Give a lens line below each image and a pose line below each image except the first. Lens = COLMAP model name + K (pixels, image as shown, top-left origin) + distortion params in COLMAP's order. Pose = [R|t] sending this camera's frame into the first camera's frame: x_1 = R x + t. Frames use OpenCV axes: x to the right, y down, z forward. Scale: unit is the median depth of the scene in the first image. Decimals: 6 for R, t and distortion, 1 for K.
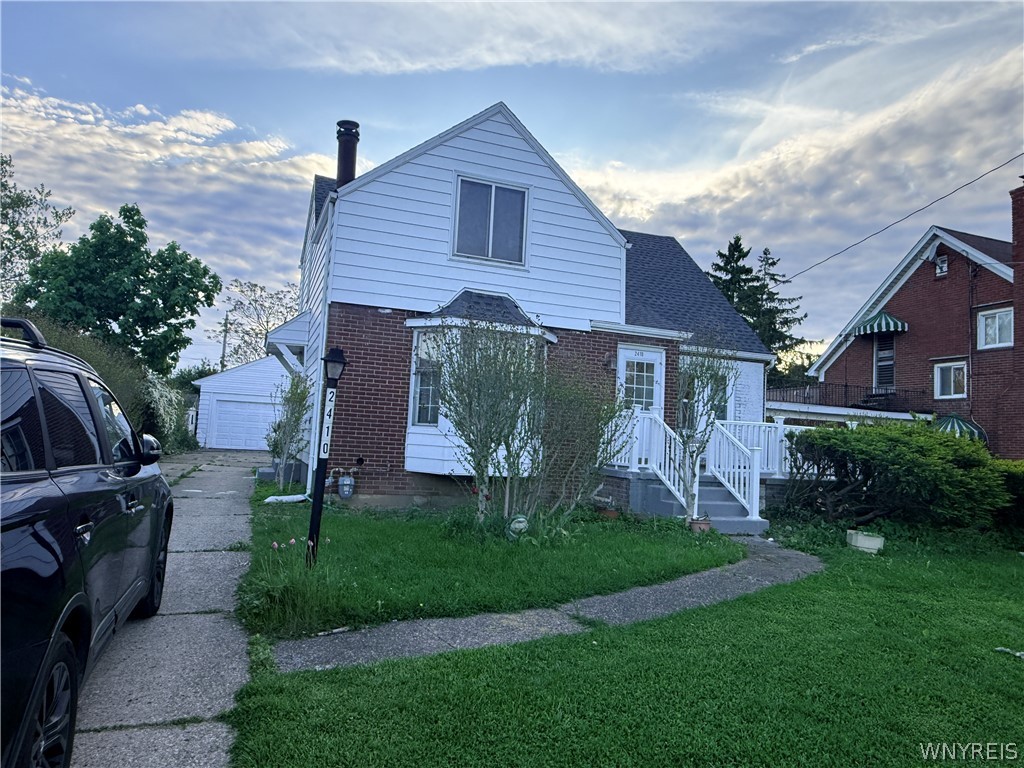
lens RADIAL K [[682.1, 0, 510.7], [0, 682.1, 383.1], [0, 0, 1]] dist [0.000601, -0.007327]
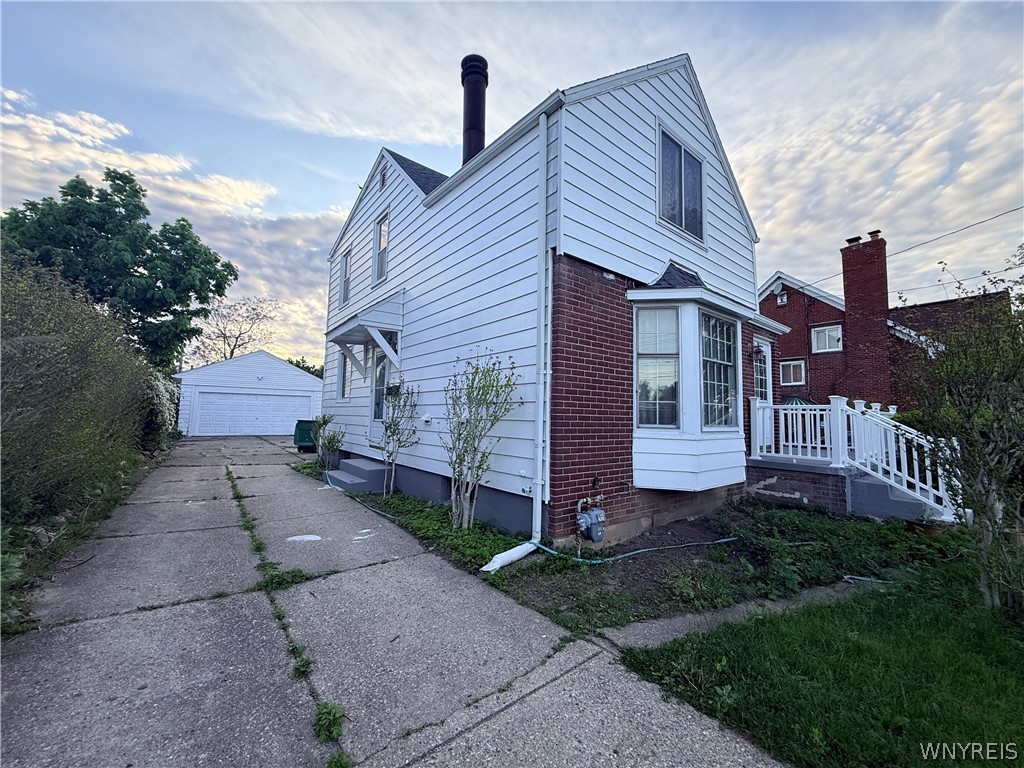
lens RADIAL K [[407.0, 0, 511.4], [0, 407.0, 383.9], [0, 0, 1]] dist [-0.002100, -0.000091]
pose [[0.951288, -0.008574, 0.308183, -0.235513], [0.003390, 0.999844, 0.017353, 0.002076], [-0.308284, -0.015463, 0.951169, 0.337398]]
